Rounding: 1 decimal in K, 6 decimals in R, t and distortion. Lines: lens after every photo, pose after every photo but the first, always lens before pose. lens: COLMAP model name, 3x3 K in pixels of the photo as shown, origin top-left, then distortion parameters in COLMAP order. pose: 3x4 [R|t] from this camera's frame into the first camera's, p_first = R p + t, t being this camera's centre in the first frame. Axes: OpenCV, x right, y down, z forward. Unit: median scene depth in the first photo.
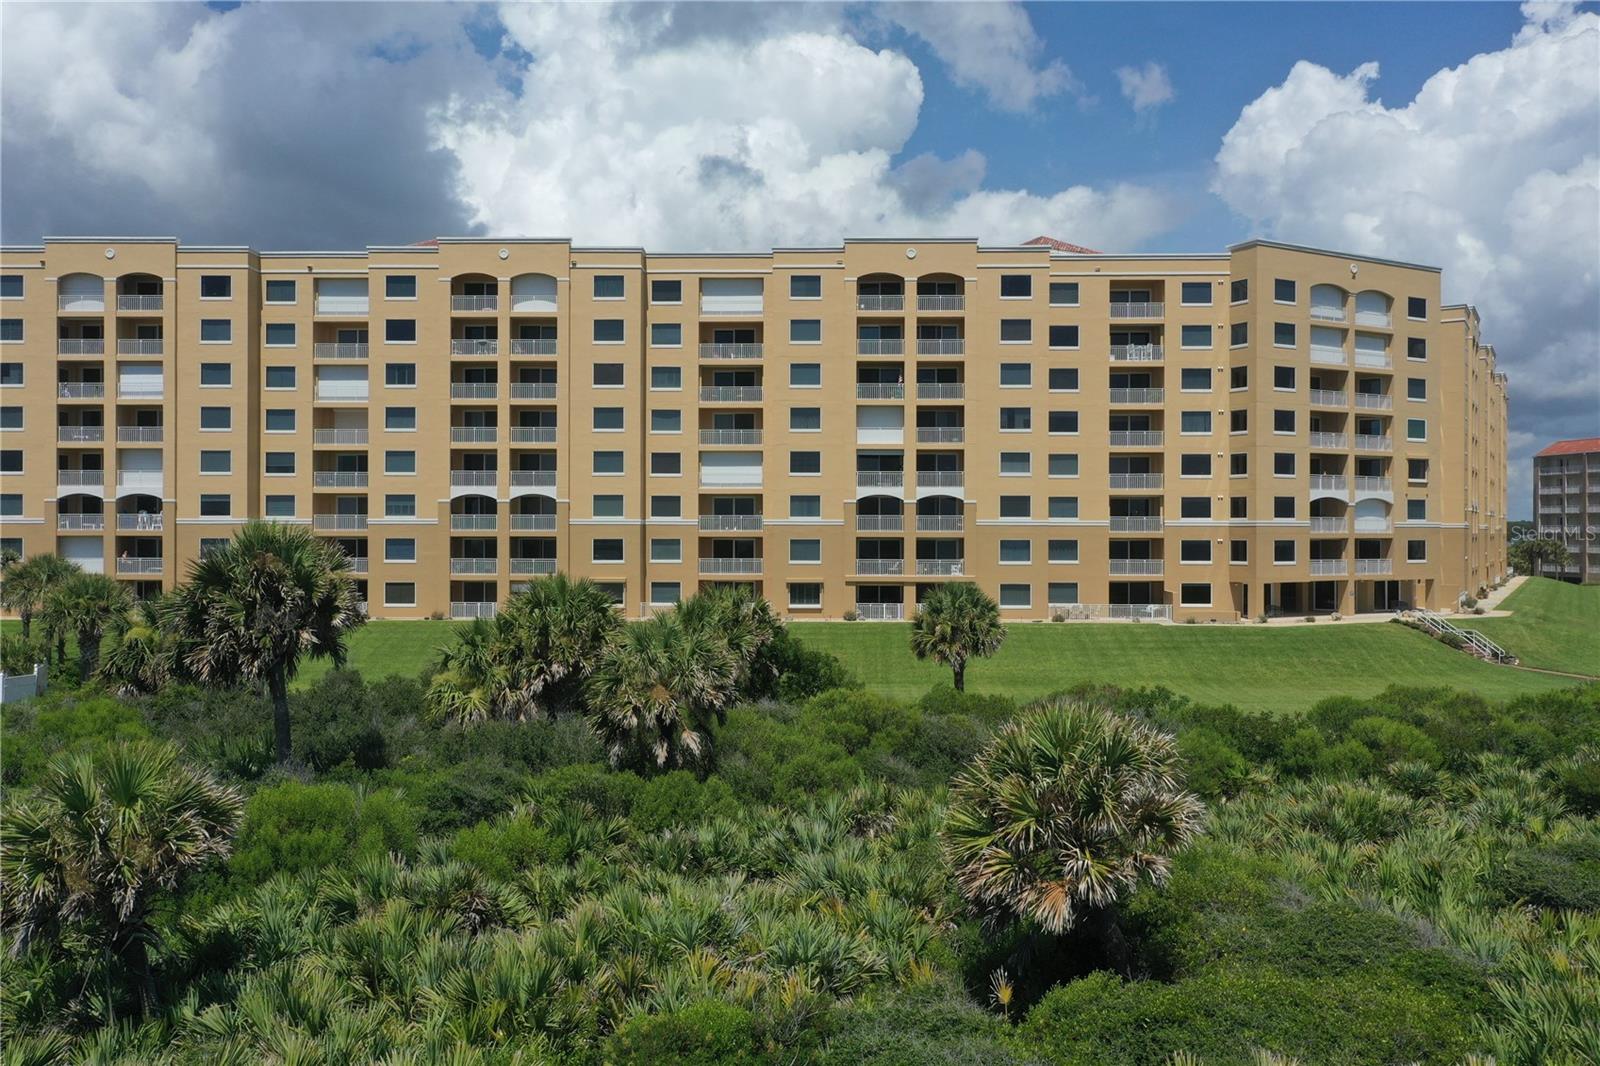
lens RADIAL K [[1265.3, 0, 813.5], [0, 1265.3, 534.9], [0, 0, 1]] dist [0.033404, -0.015993]
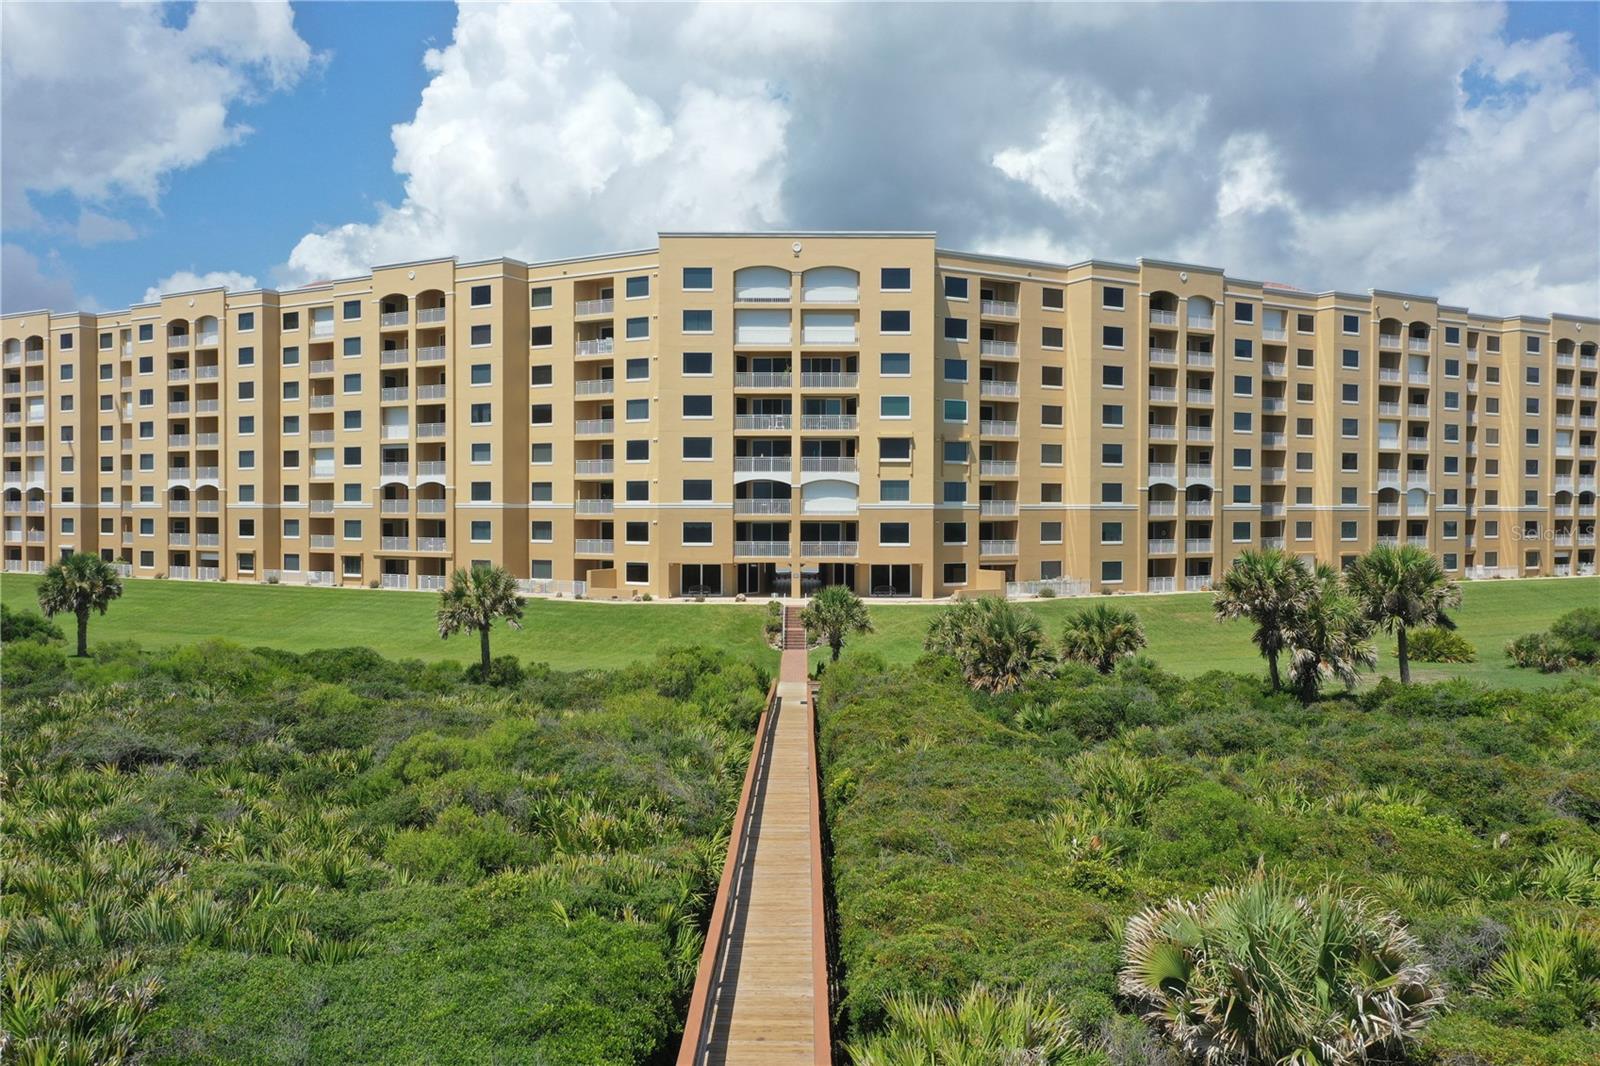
lens RADIAL K [[1265.3, 0, 798.8], [0, 1265.3, 528.8], [0, 0, 1]] dist [0.033404, -0.015993]
pose [[0.873243, 0.006358, -0.487244, 0.946149], [-0.002520, 0.999960, 0.008531, 0.000604], [0.487279, -0.006222, 0.873224, 0.150061]]
